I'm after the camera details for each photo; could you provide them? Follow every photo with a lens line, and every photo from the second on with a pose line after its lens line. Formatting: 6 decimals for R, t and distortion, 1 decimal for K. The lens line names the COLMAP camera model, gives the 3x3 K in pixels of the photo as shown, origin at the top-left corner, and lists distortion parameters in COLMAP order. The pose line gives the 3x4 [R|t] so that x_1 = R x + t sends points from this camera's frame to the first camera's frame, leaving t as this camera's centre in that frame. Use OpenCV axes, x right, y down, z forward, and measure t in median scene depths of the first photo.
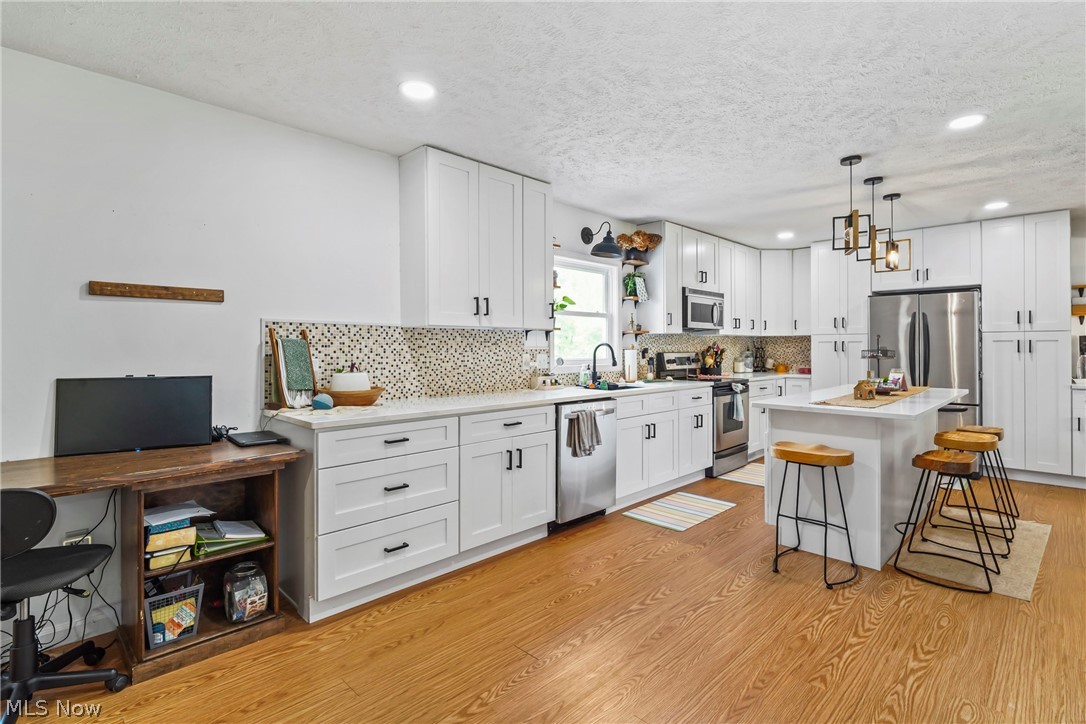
lens RADIAL K [[526.6, 0, 550.3], [0, 526.6, 346.9], [0, 0, 1]] dist [-0.002234, -0.001068]
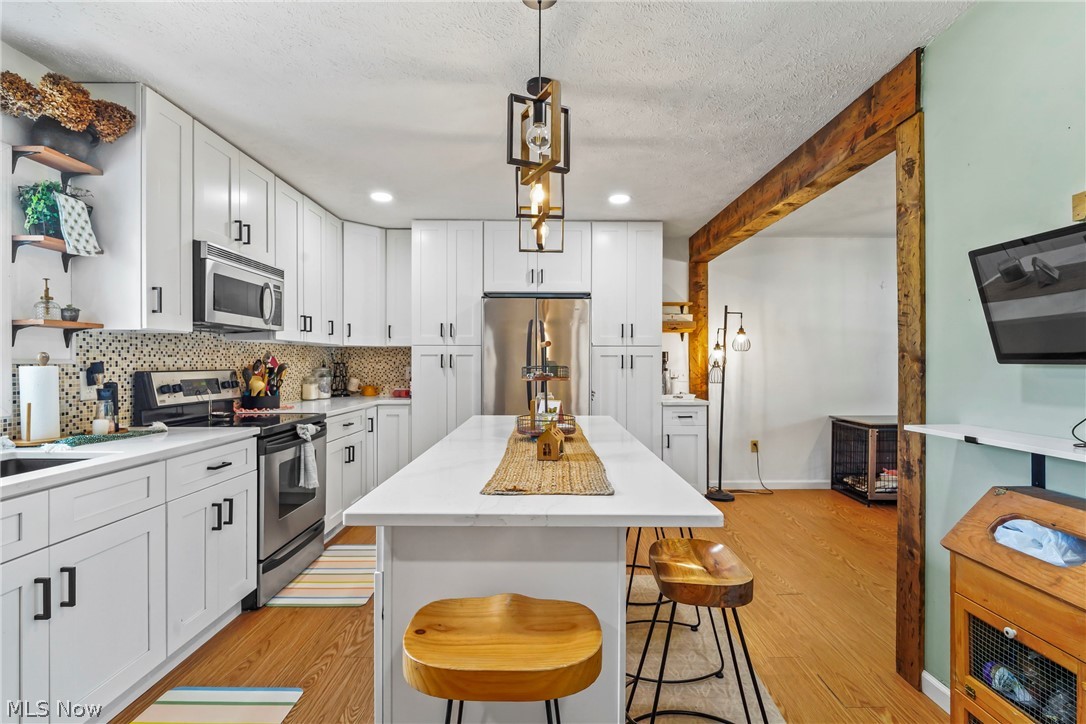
lens RADIAL K [[513.6, 0, 543.0], [0, 513.6, 362.0], [0, 0, 1]] dist [-0.004251, -0.001205]
pose [[0.717984, 0.004583, 0.696044, 0.150497], [-0.003711, 0.999989, -0.002756, 0.002031], [-0.696050, -0.000604, 0.717994, 0.418548]]
